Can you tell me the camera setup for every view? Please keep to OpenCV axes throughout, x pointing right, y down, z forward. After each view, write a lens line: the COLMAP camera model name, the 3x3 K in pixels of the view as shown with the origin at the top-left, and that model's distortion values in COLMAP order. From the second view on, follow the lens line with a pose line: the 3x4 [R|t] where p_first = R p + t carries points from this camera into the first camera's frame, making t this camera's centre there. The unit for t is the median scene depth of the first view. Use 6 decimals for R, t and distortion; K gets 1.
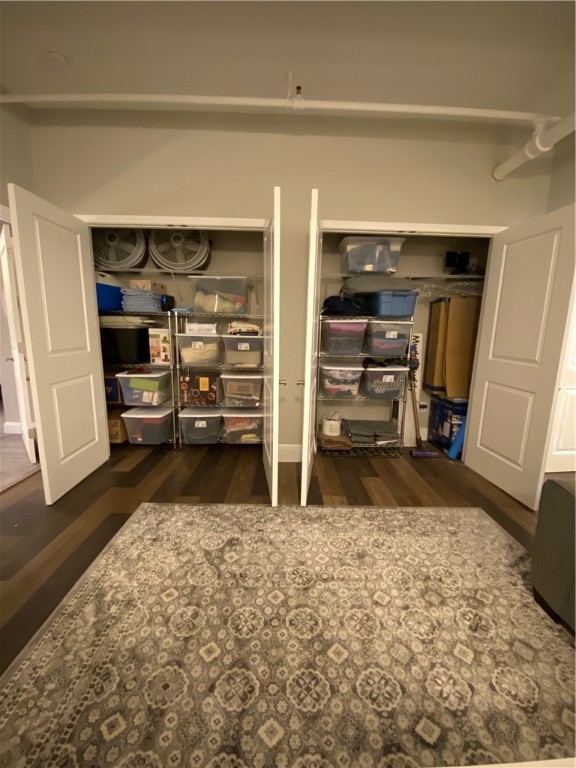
lens RADIAL K [[309.7, 0, 284.3], [0, 309.7, 384.3], [0, 0, 1]] dist [-0.010866, -0.004652]
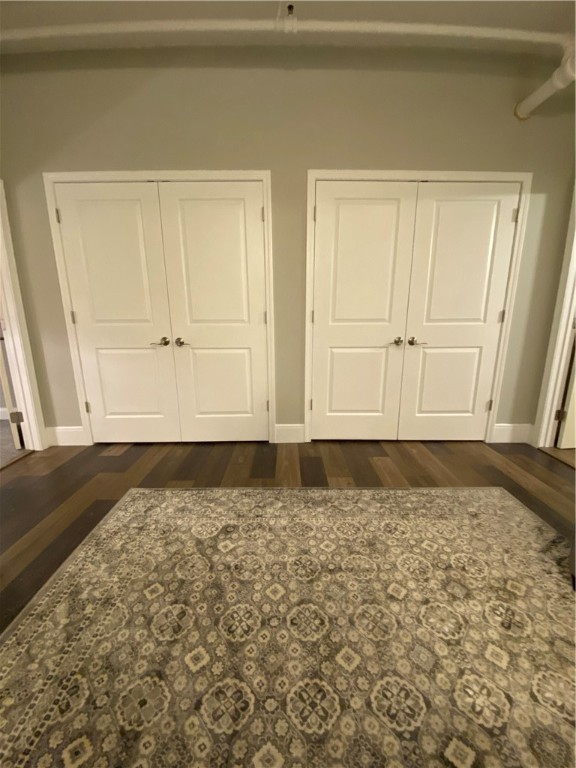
lens RADIAL K [[309.7, 0, 293.3], [0, 309.7, 380.9], [0, 0, 1]] dist [-0.010866, -0.004652]
pose [[0.999784, -0.010510, 0.017923, 0.015894], [0.009905, 0.999390, 0.033498, 0.076644], [-0.018264, -0.033313, 0.999278, 0.169684]]
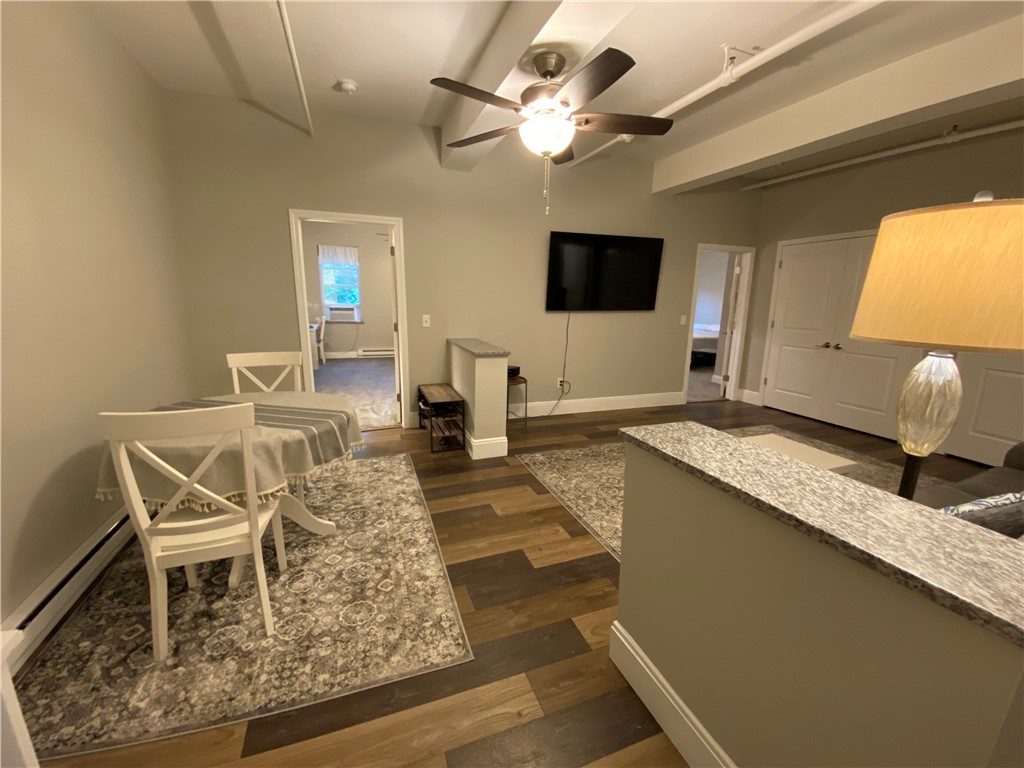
lens RADIAL K [[413.0, 0, 507.6], [0, 413.0, 388.3], [0, 0, 1]] dist [-0.010866, -0.004652]
pose [[0.339443, 0.201301, -0.918834, 2.531031], [-0.176216, 0.973147, 0.148101, 0.288824], [0.923973, 0.111641, 0.365801, -2.739779]]
